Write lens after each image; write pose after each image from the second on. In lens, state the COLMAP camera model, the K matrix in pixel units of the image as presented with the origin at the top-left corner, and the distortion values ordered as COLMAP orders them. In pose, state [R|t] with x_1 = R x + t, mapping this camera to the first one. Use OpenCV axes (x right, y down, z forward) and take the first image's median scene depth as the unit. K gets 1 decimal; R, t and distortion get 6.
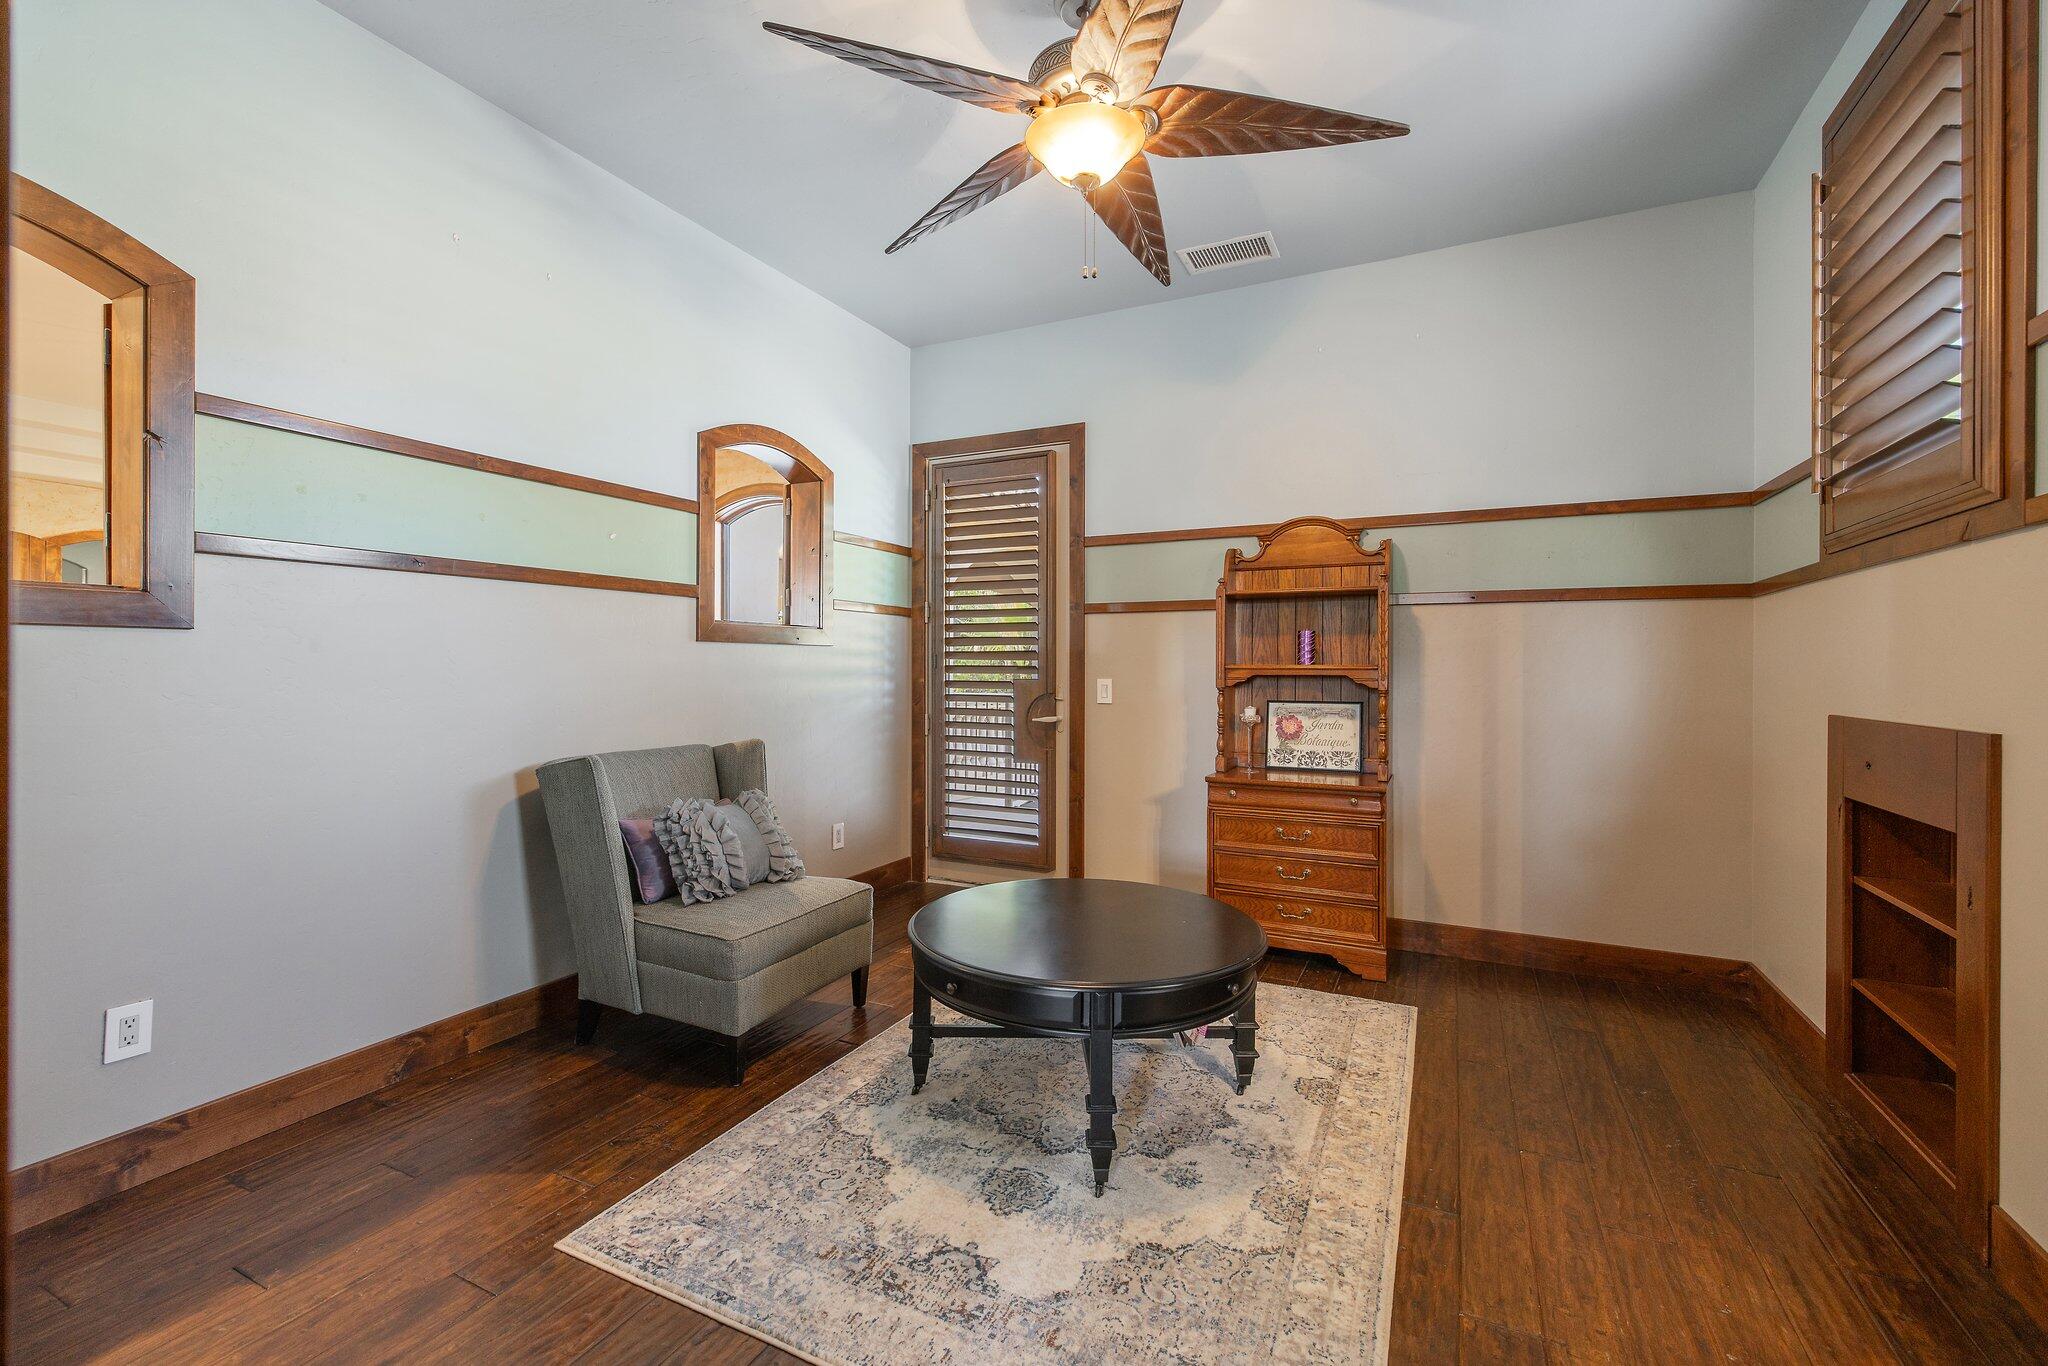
lens RADIAL K [[859.9, 0, 1031.3], [0, 859.9, 667.9], [0, 0, 1]] dist [0.004221, -0.001335]
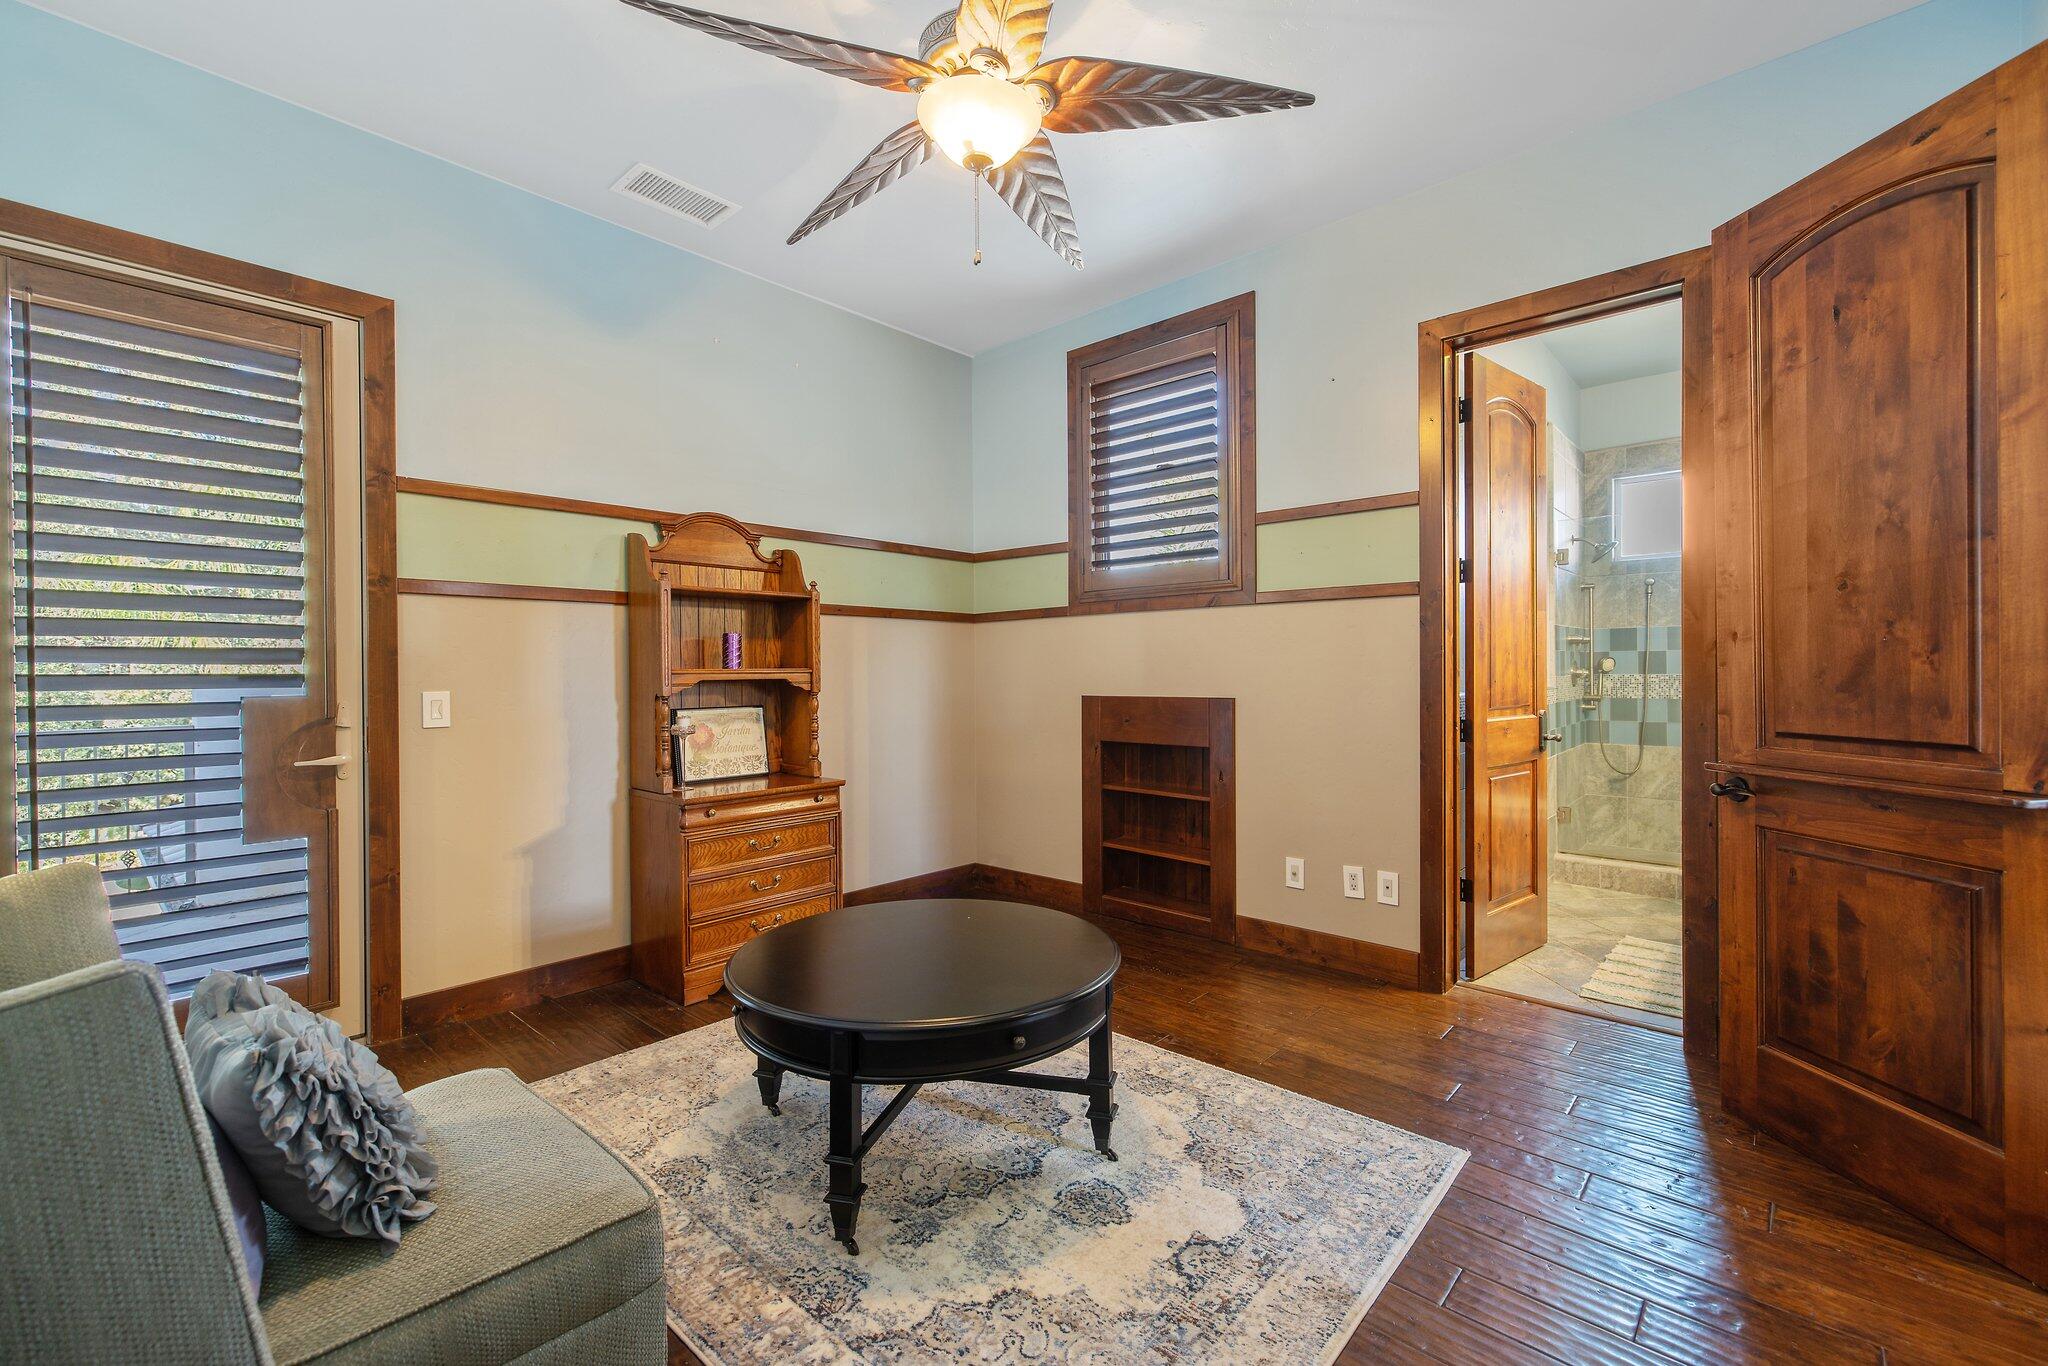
lens RADIAL K [[859.9, 0, 1026.6], [0, 859.9, 675.8], [0, 0, 1]] dist [0.004221, -0.001335]
pose [[0.277380, -0.012675, 0.960677, -0.507431], [0.010444, 0.999894, 0.010177, -0.002405], [-0.960704, 0.007211, 0.277482, 0.415575]]
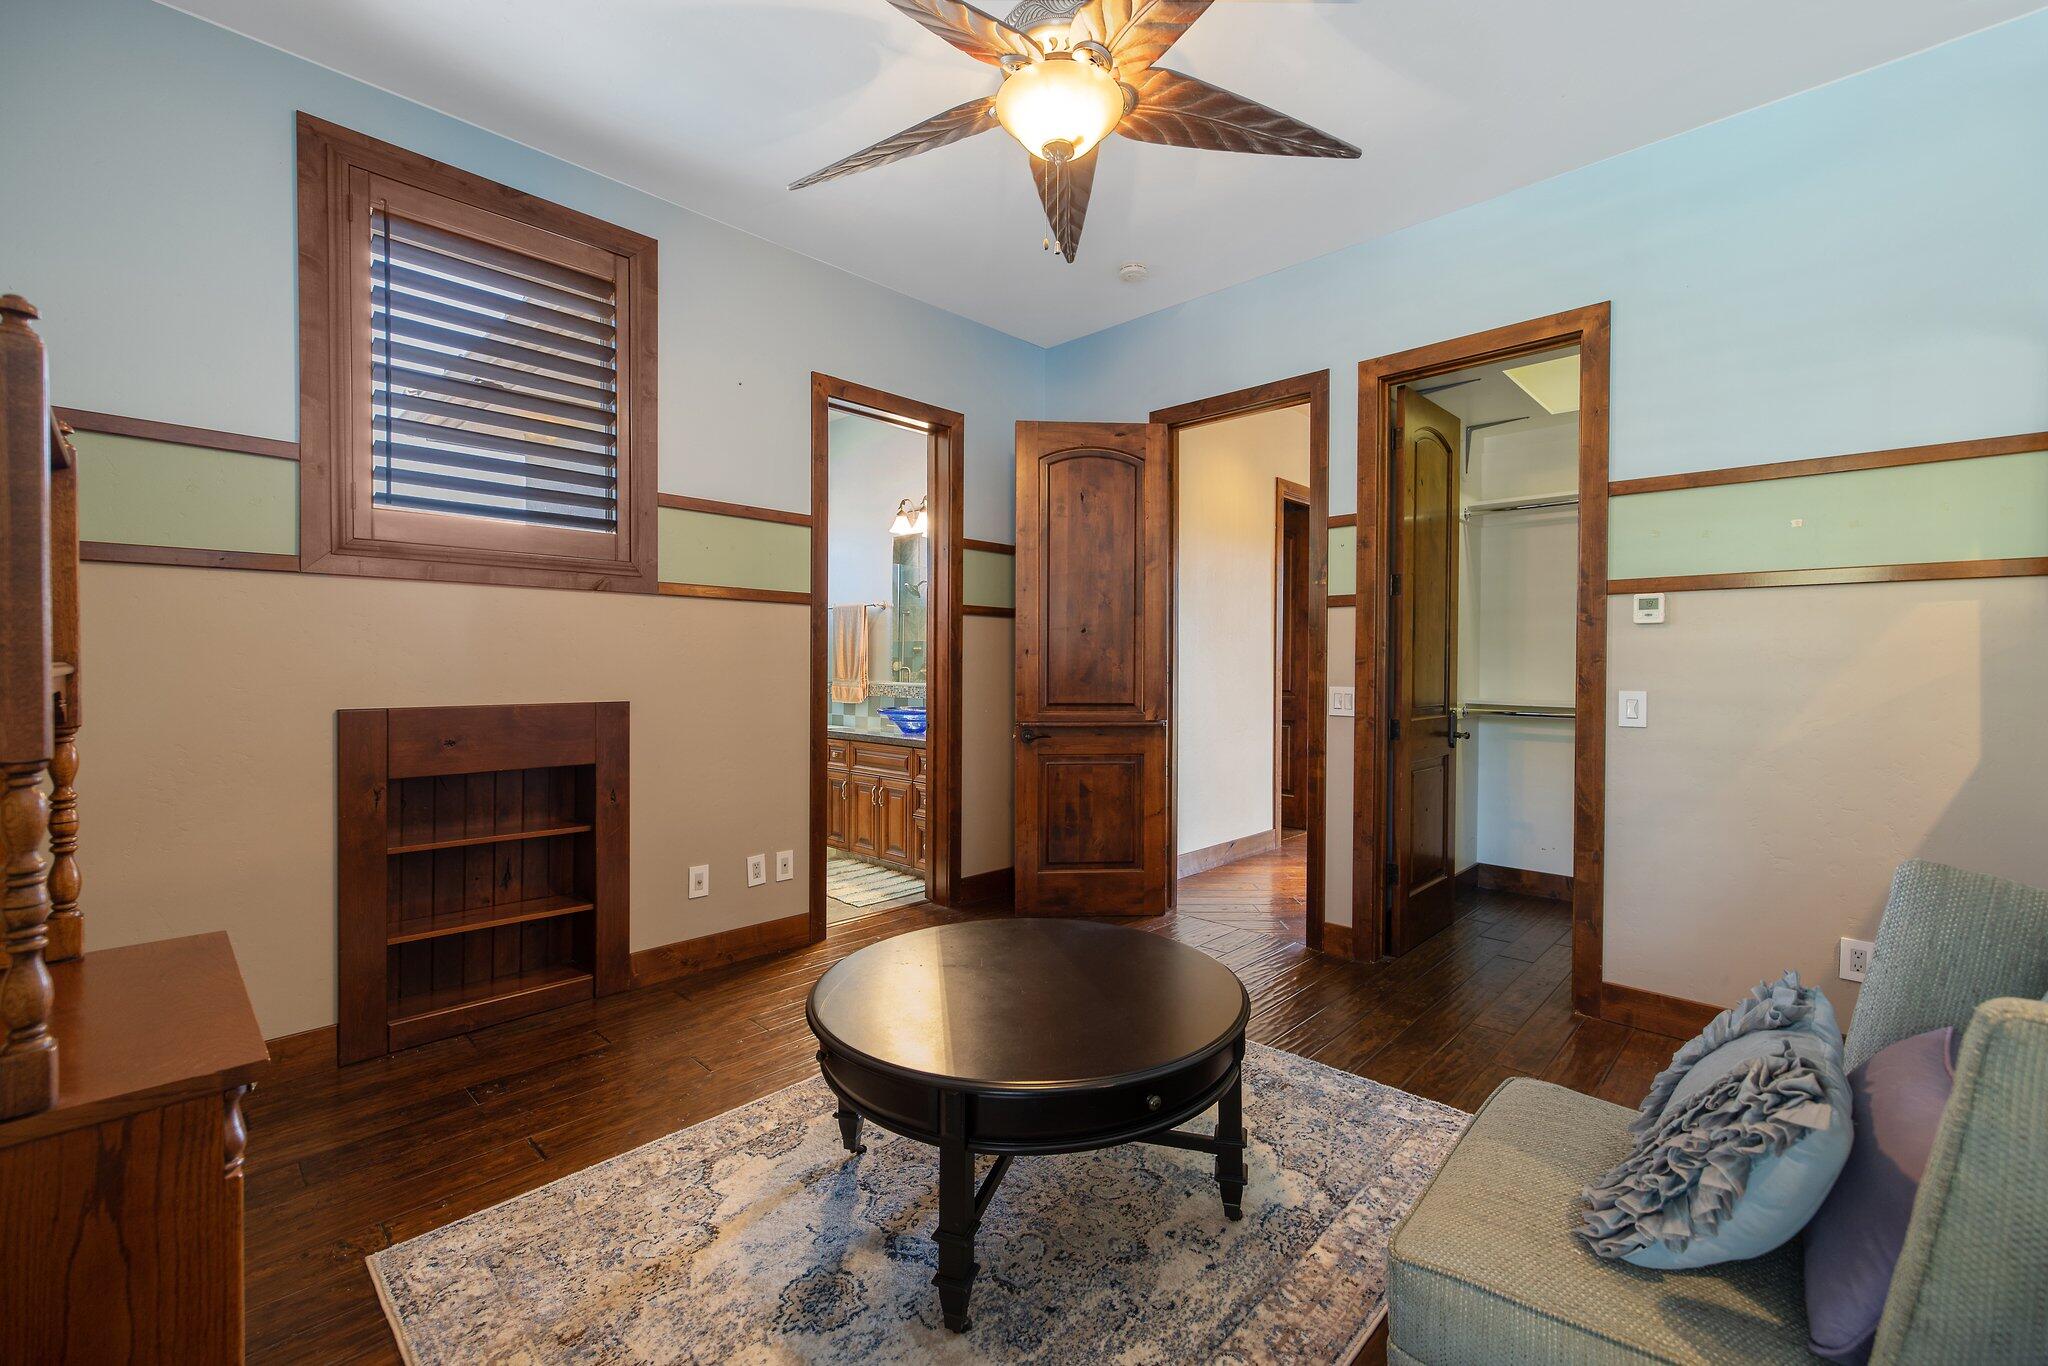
lens RADIAL K [[859.9, 0, 1023.9], [0, 859.9, 677.0], [0, 0, 1]] dist [0.004221, -0.001335]
pose [[-0.952028, -0.013897, 0.305694, -0.116465], [-0.008788, 0.999798, 0.018083, -0.006855], [-0.305883, 0.014529, -0.951958, 1.150623]]
